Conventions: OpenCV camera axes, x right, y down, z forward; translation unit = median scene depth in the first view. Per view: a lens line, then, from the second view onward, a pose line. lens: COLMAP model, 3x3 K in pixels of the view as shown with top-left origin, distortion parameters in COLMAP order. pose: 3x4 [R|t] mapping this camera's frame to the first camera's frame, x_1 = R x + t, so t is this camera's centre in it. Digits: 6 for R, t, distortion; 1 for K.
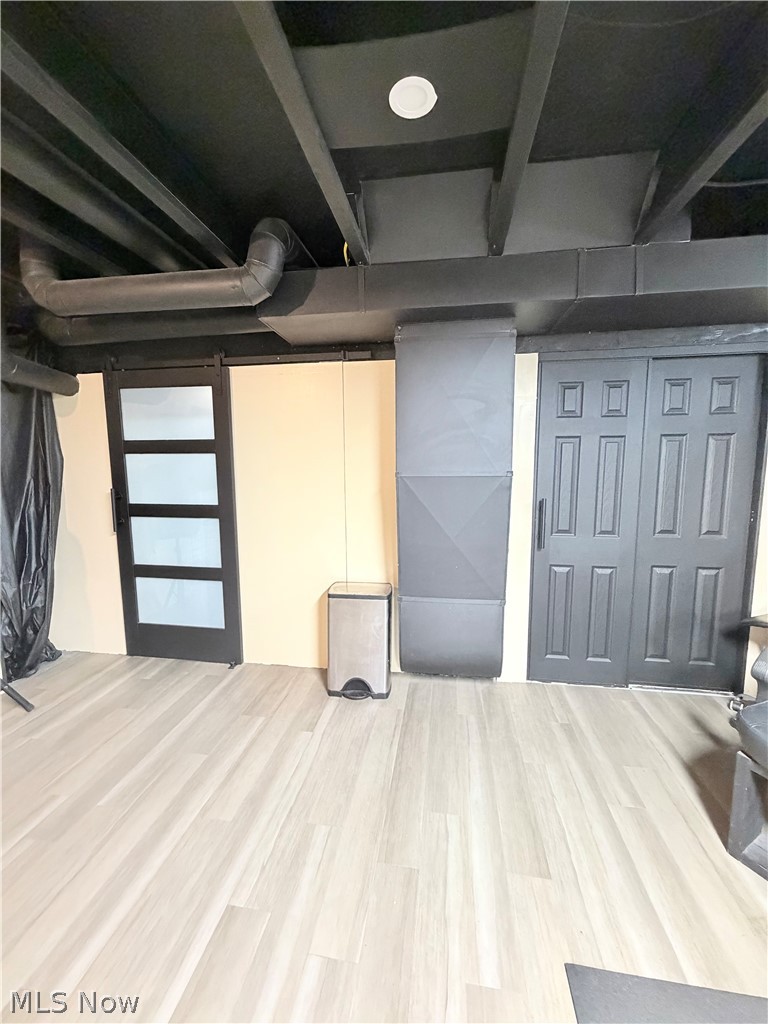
lens RADIAL K [[407.1, 0, 387.7], [0, 407.1, 507.4], [0, 0, 1]] dist [-0.000460, 0.000247]
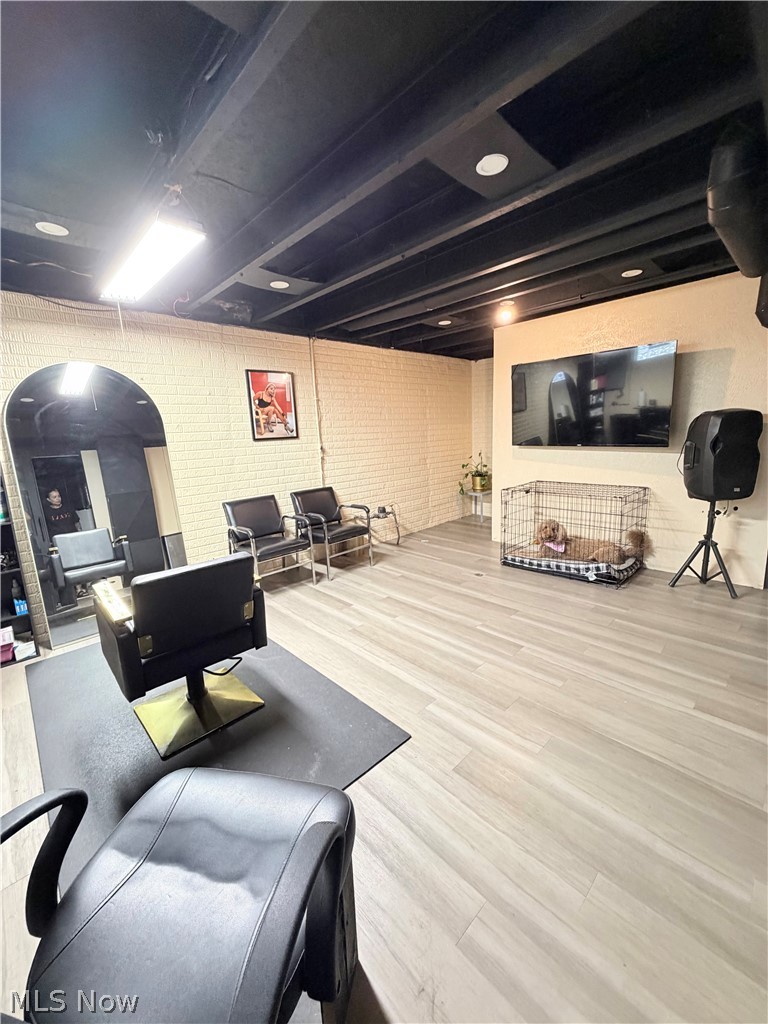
lens RADIAL K [[407.1, 0, 386.7], [0, 407.1, 510.4], [0, 0, 1]] dist [-0.000460, 0.000247]
pose [[-0.603068, 0.181792, -0.776699, 1.203464], [-0.055803, 0.961685, 0.268417, -0.098793], [0.795736, 0.205215, -0.569817, 1.274888]]
